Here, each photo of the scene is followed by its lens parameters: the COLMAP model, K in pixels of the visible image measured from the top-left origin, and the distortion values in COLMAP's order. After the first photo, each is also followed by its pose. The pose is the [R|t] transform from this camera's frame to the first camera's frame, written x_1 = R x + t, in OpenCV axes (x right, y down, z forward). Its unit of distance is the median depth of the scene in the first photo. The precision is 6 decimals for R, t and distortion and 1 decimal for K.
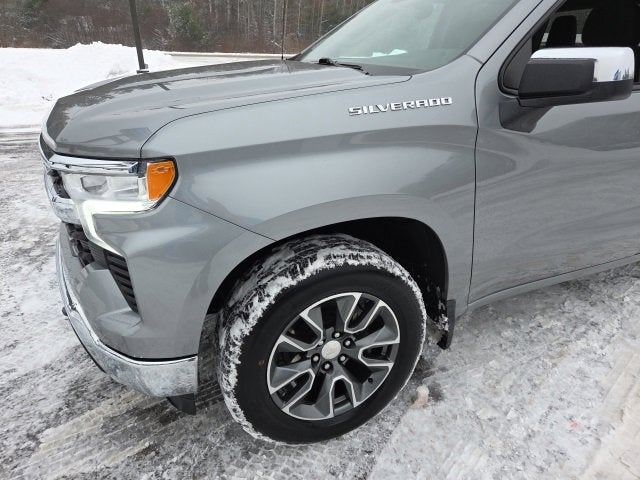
lens RADIAL K [[421.7, 0, 324.1], [0, 421.7, 237.4], [0, 0, 1]] dist [0.064977, -0.051482]
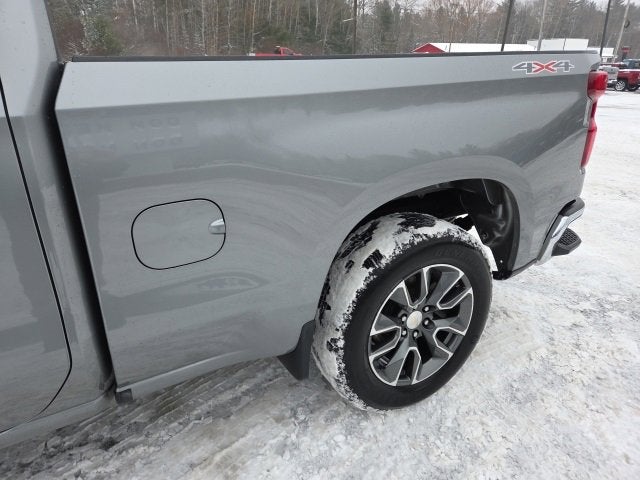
lens RADIAL K [[421.7, 0, 320.4], [0, 421.7, 230.4], [0, 0, 1]] dist [0.064977, -0.051482]
pose [[0.995621, -0.045149, 0.081851, 1.414220], [0.048316, 0.998142, -0.037131, -0.213477], [-0.080022, 0.040923, 0.995953, 0.623896]]
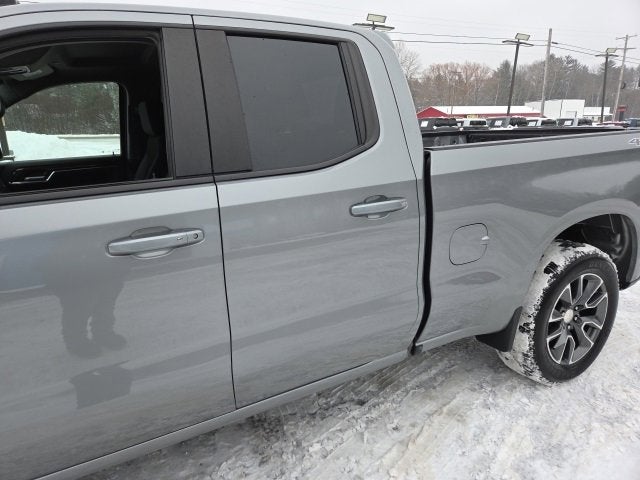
lens RADIAL K [[421.7, 0, 315.1], [0, 421.7, 235.4], [0, 0, 1]] dist [0.064977, -0.051482]
pose [[0.996701, -0.049325, 0.064456, 0.875414], [0.059140, 0.985258, -0.160529, -0.125582], [-0.055588, 0.163811, 0.984924, 0.273569]]
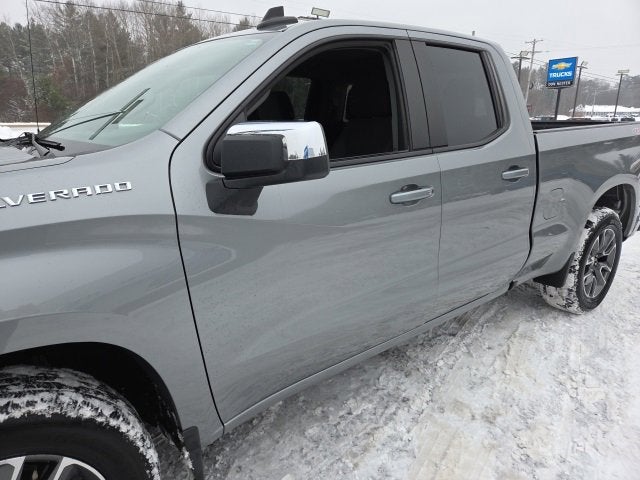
lens RADIAL K [[421.7, 0, 313.4], [0, 421.7, 240.2], [0, 0, 1]] dist [0.064977, -0.051482]
pose [[0.971468, -0.080614, 0.223049, 0.270527], [0.109492, 0.986684, -0.120274, -0.053022], [-0.210383, 0.141264, 0.967359, 0.106024]]
